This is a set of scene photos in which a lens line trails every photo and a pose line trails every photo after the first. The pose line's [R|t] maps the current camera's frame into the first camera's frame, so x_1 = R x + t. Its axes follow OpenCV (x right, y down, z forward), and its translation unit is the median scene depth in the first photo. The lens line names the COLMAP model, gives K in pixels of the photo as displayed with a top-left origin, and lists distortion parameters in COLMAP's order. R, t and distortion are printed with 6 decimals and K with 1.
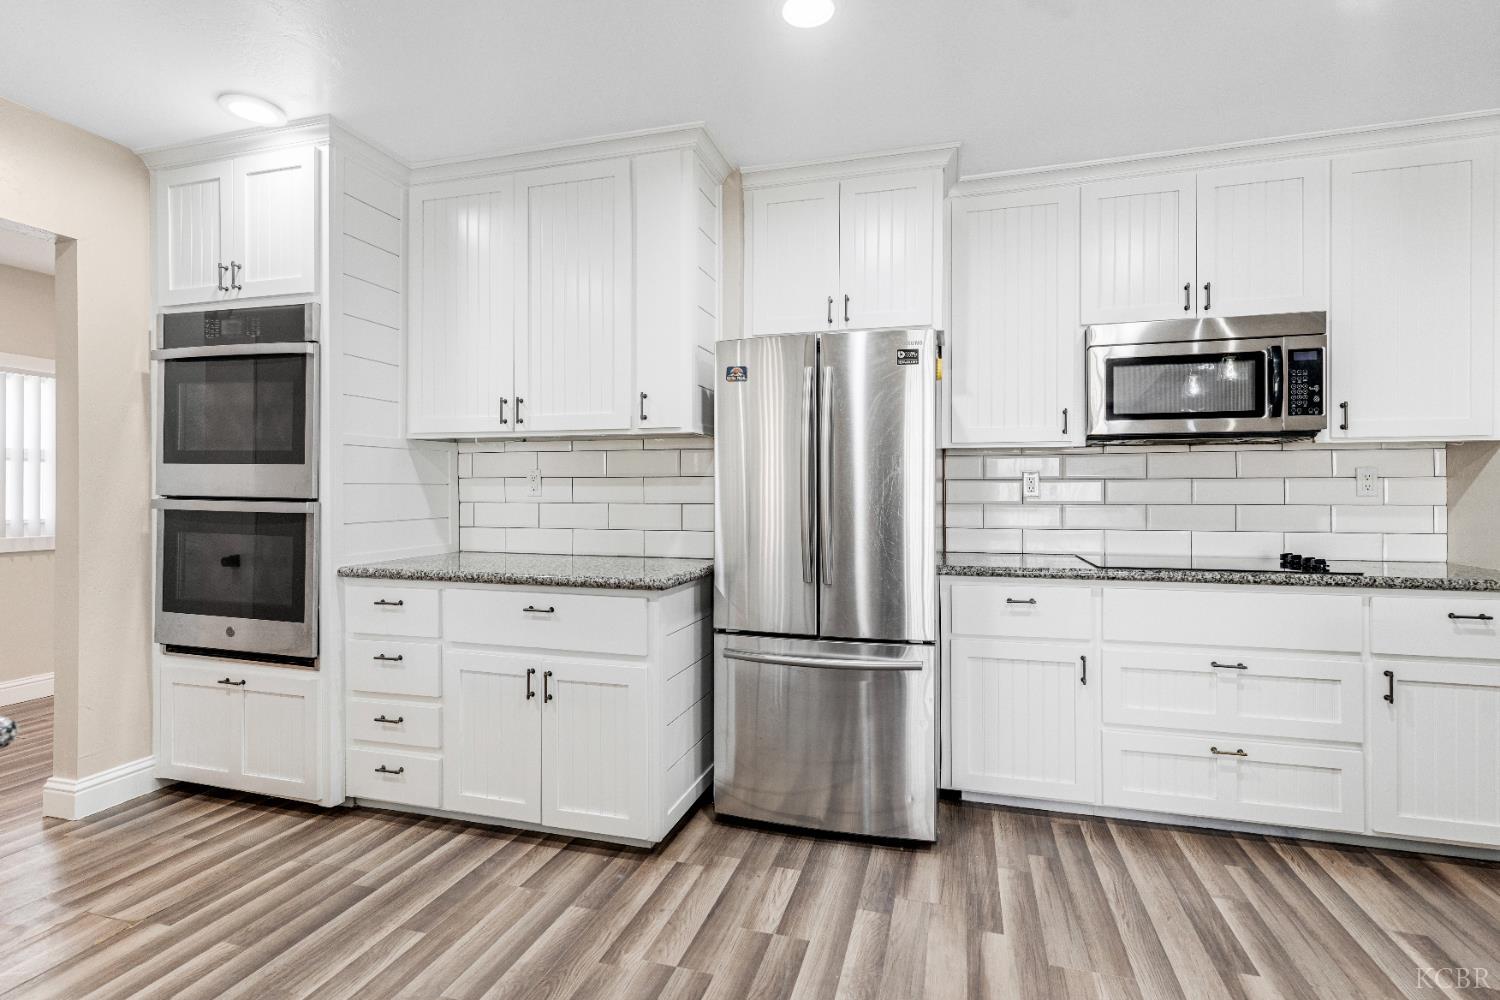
lens RADIAL K [[720.1, 0, 750.2], [0, 720.1, 493.6], [0, 0, 1]] dist [0.001024, -0.000075]
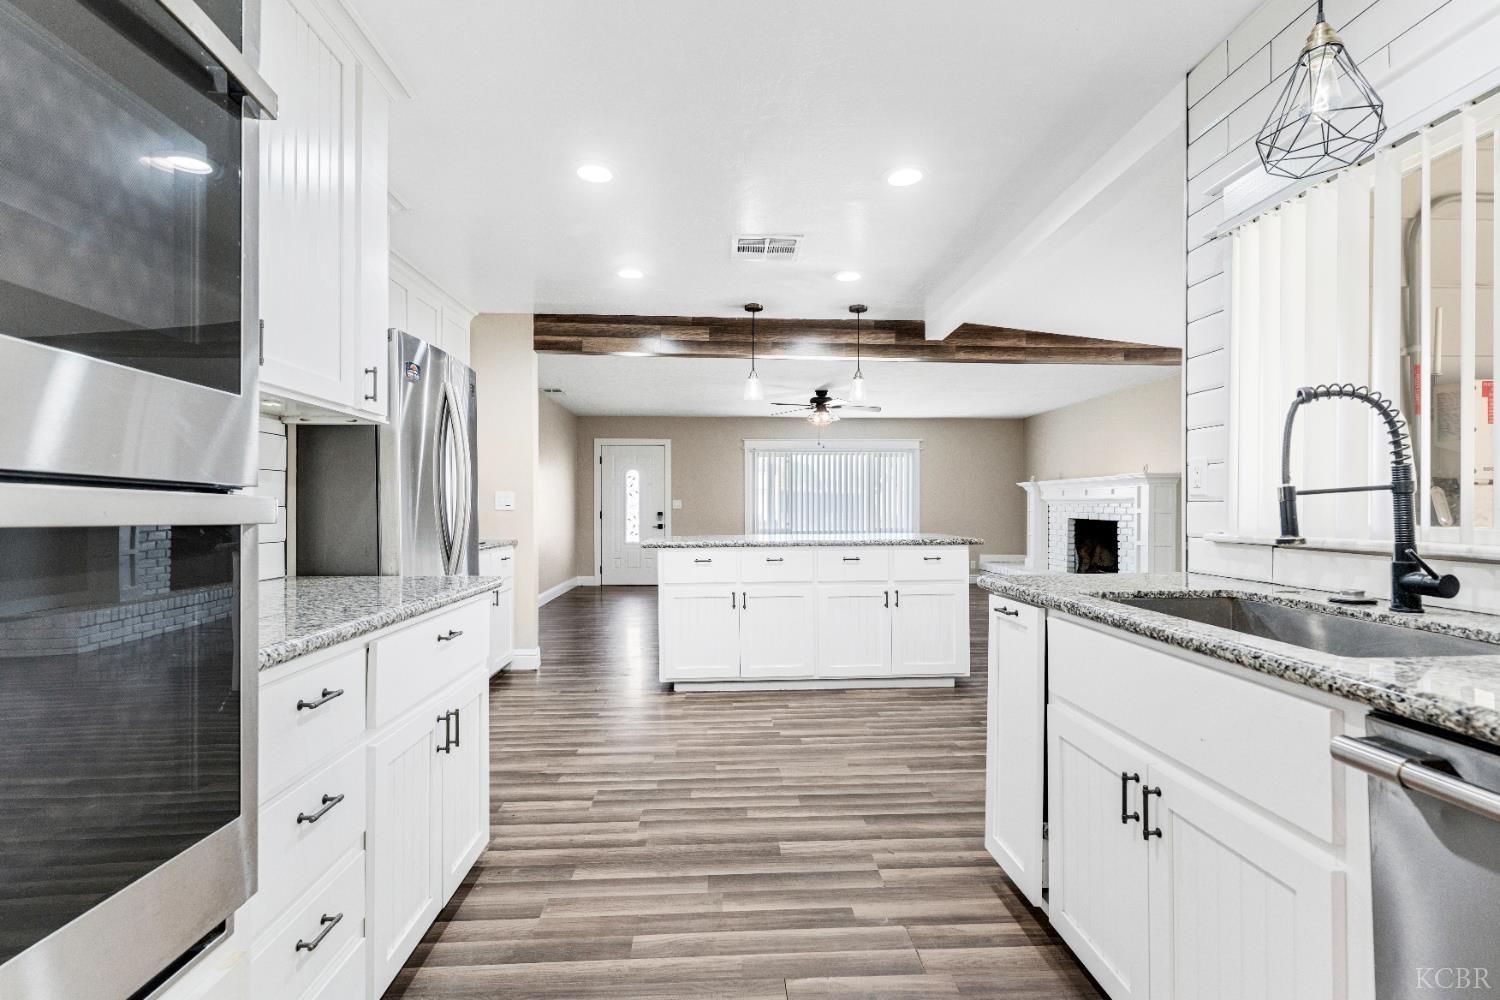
lens RADIAL K [[720.8, 0, 755.1], [0, 720.8, 509.8], [0, 0, 1]] dist [0.000713, 0.000019]
pose [[-0.335488, -0.000380, 0.942044, -1.056413], [-0.000313, 1.000000, 0.000292, 0.021551], [-0.942044, -0.000197, -0.335488, 0.868002]]
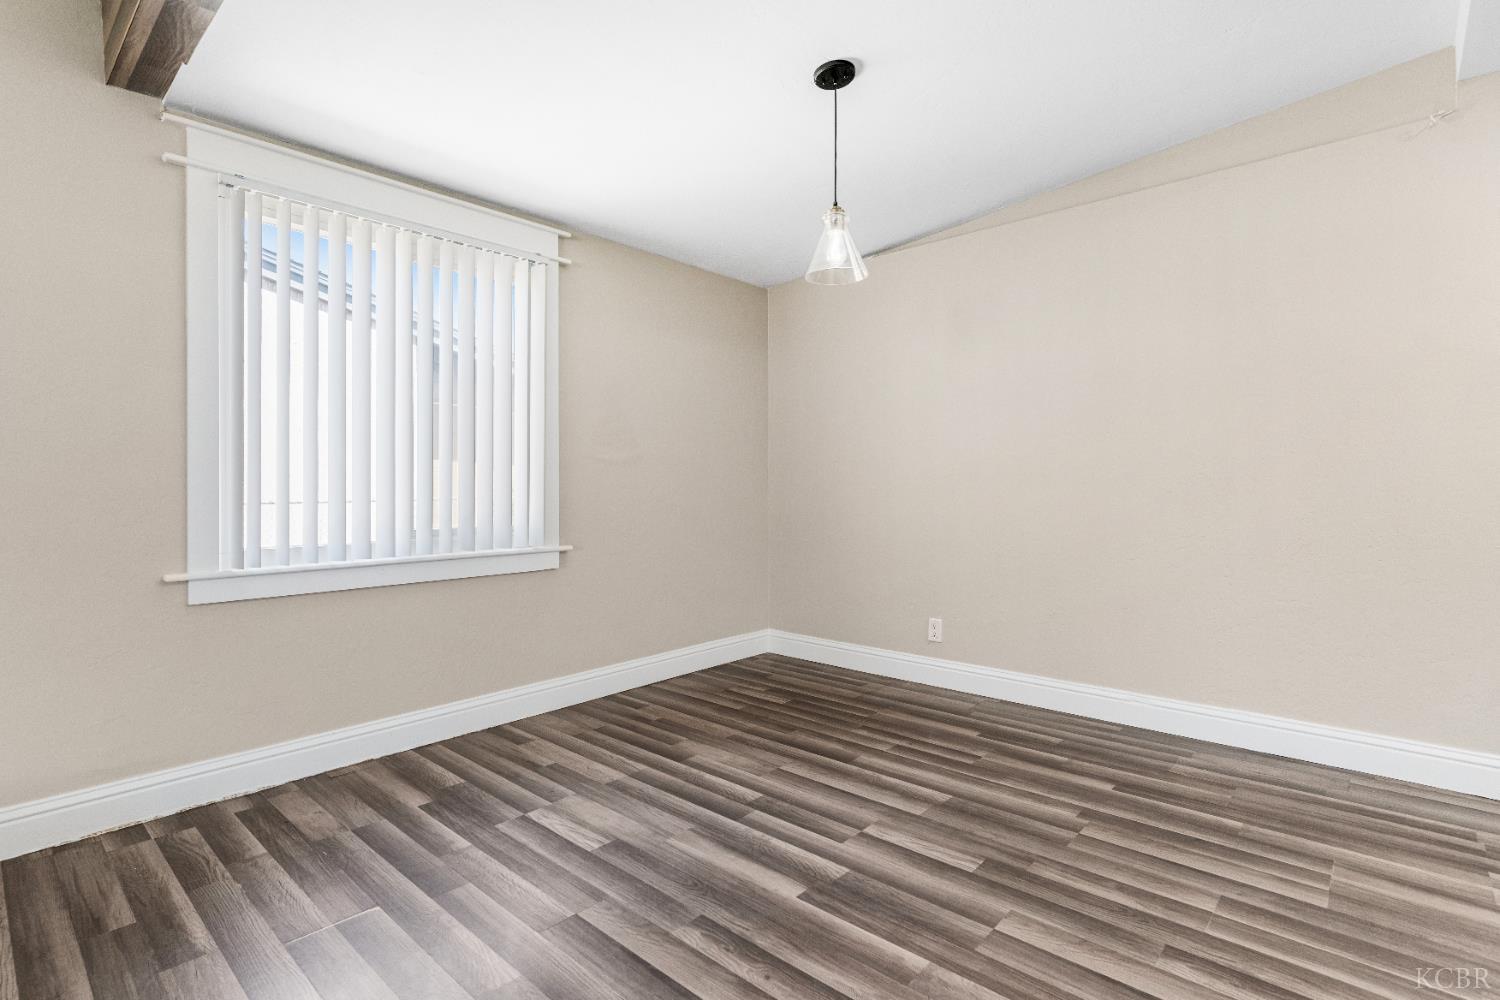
lens RADIAL K [[720.1, 0, 750.2], [0, 720.1, 493.6], [0, 0, 1]] dist [0.001024, -0.000075]
pose [[-0.429744, -0.004055, -0.902942, 0.803708], [-0.003664, 0.999990, -0.002747, 0.076927], [0.902943, 0.002128, -0.429755, 0.968521]]
